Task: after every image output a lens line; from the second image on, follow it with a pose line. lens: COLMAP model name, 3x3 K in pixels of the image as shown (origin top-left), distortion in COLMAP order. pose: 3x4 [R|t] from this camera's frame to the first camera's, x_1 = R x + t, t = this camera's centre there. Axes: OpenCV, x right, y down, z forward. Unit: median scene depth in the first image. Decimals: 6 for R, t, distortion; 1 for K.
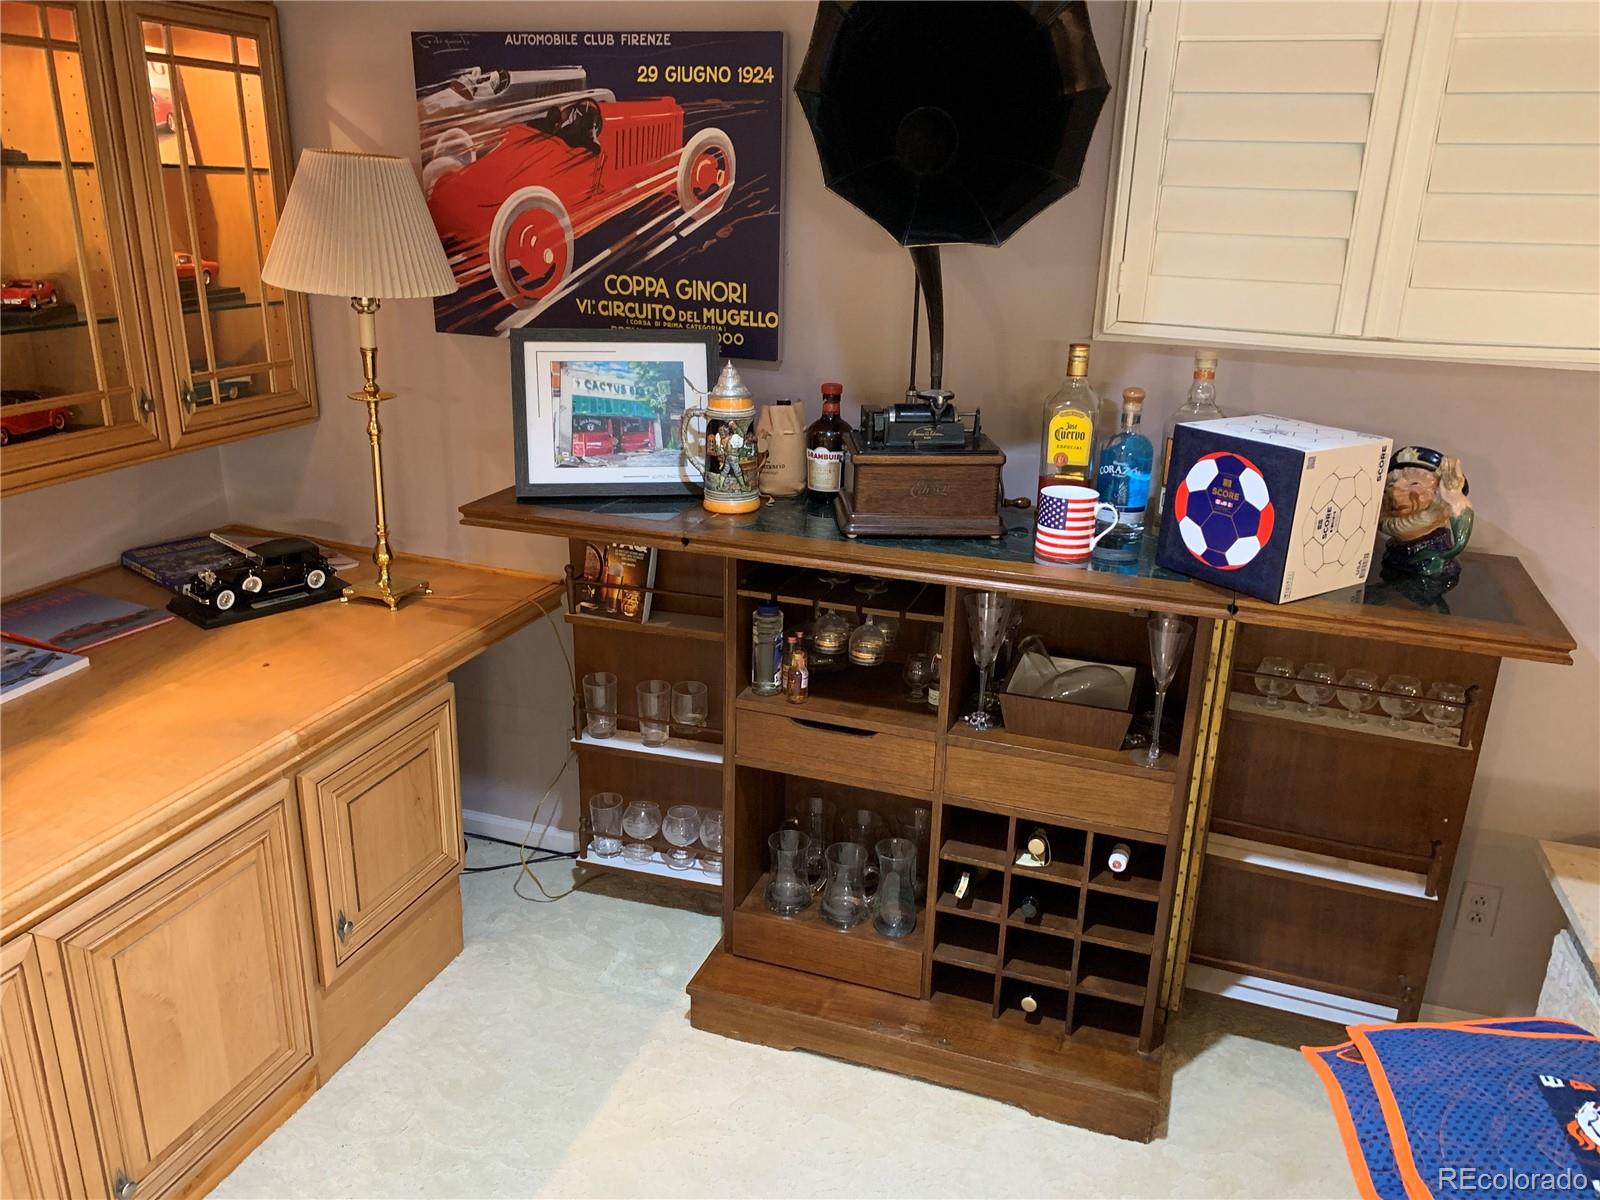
lens RADIAL K [[1238.5, 0, 795.4], [0, 1238.5, 601.5], [0, 0, 1]] dist [0.021938, -0.015326]
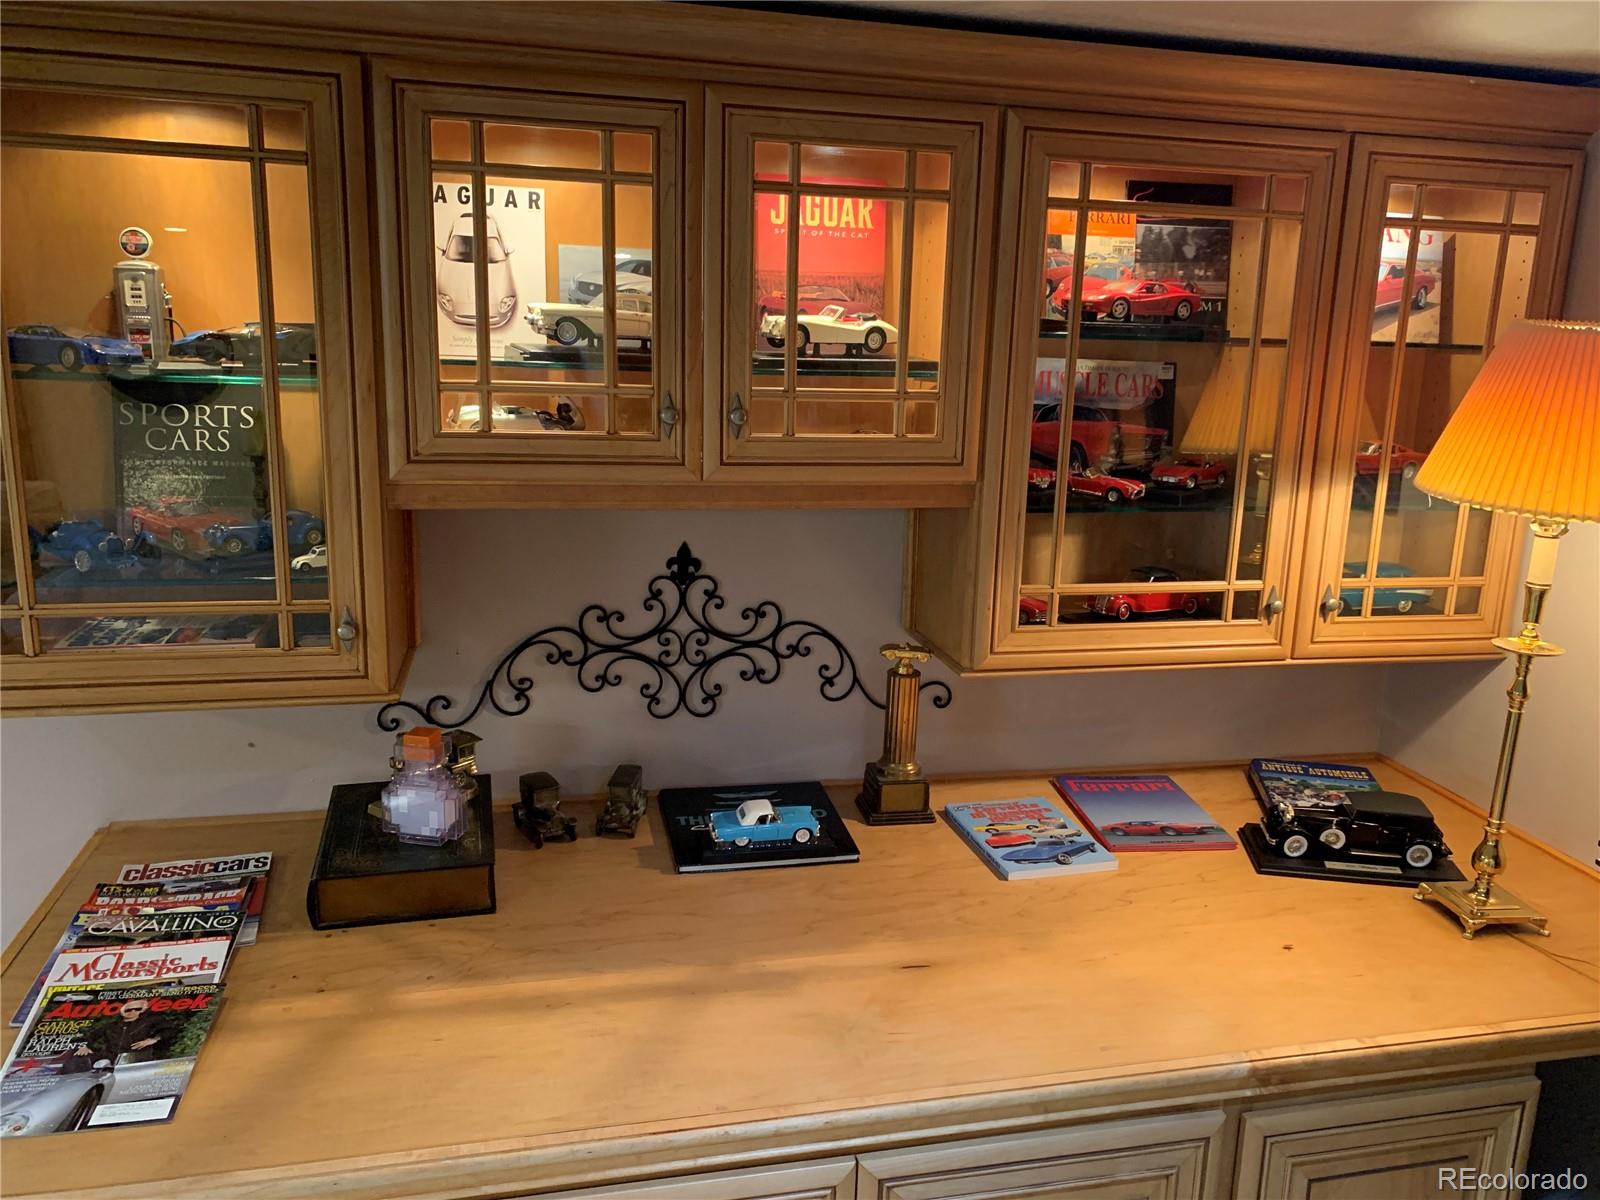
lens RADIAL K [[1238.5, 0, 803.3], [0, 1238.5, 595.0], [0, 0, 1]] dist [0.021938, -0.015326]
pose [[0.532183, 0.177183, -0.827881, 0.026200], [-0.288177, 0.957376, 0.019649, -0.086378], [0.796075, 0.228119, 0.560559, 0.242523]]
